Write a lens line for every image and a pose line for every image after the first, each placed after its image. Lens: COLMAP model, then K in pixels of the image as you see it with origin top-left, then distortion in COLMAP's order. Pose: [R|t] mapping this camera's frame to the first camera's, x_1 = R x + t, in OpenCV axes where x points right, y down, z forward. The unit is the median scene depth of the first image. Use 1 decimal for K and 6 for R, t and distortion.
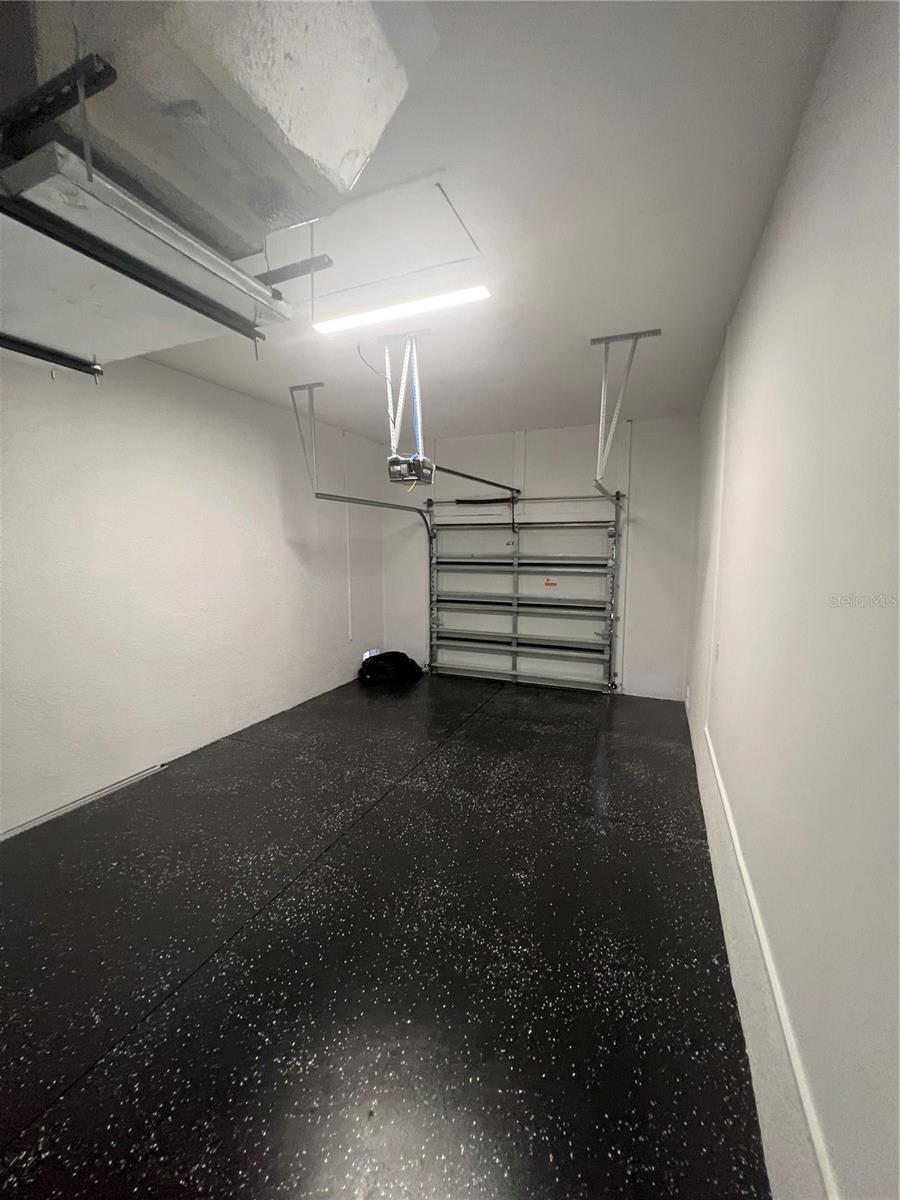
lens RADIAL K [[480.8, 0, 456.4], [0, 480.8, 596.0], [0, 0, 1]] dist [0.002172, -0.000731]
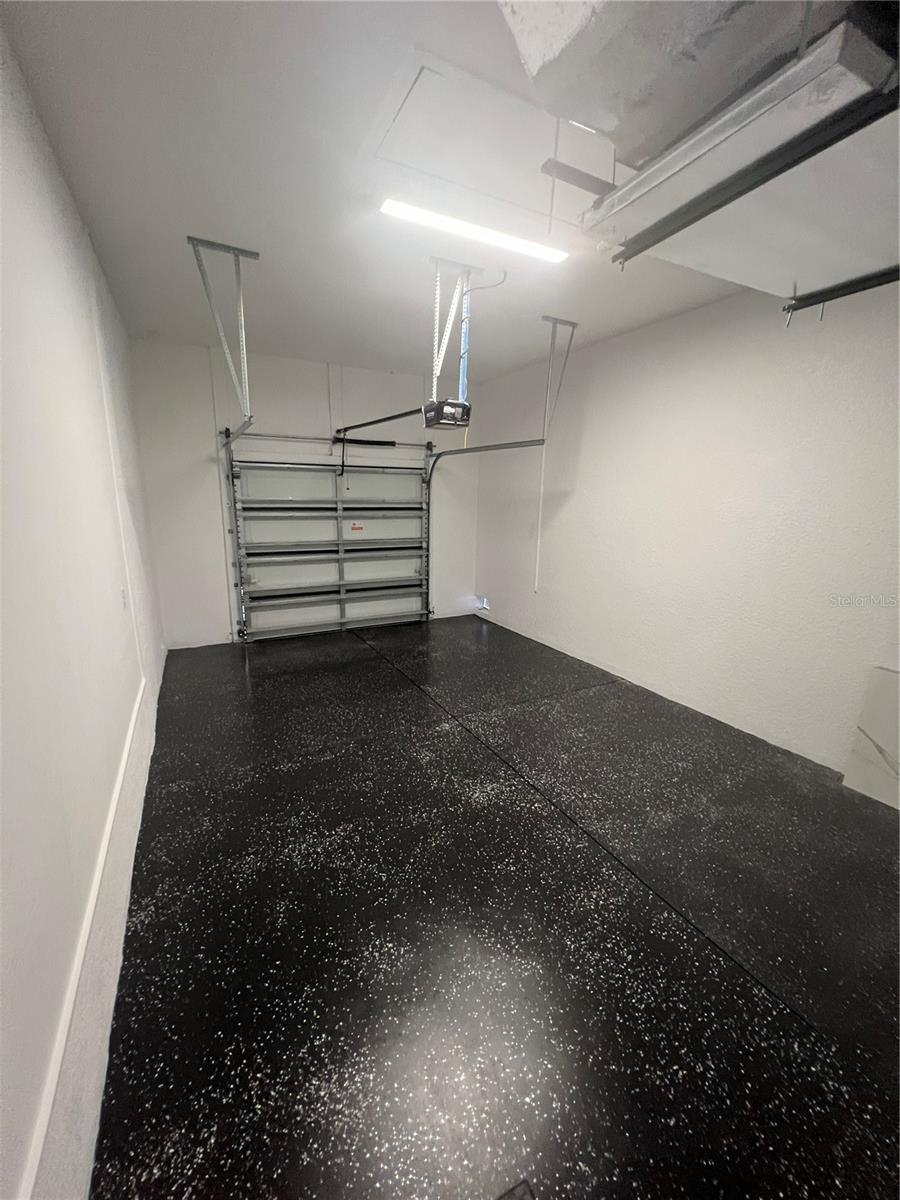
lens RADIAL K [[480.8, 0, 451.1], [0, 480.8, 604.8], [0, 0, 1]] dist [0.002172, -0.000731]
pose [[0.637882, -0.167611, 0.751674, -0.489712], [0.063978, 0.984189, 0.165166, -0.021744], [-0.767472, -0.057266, 0.638519, 0.202450]]
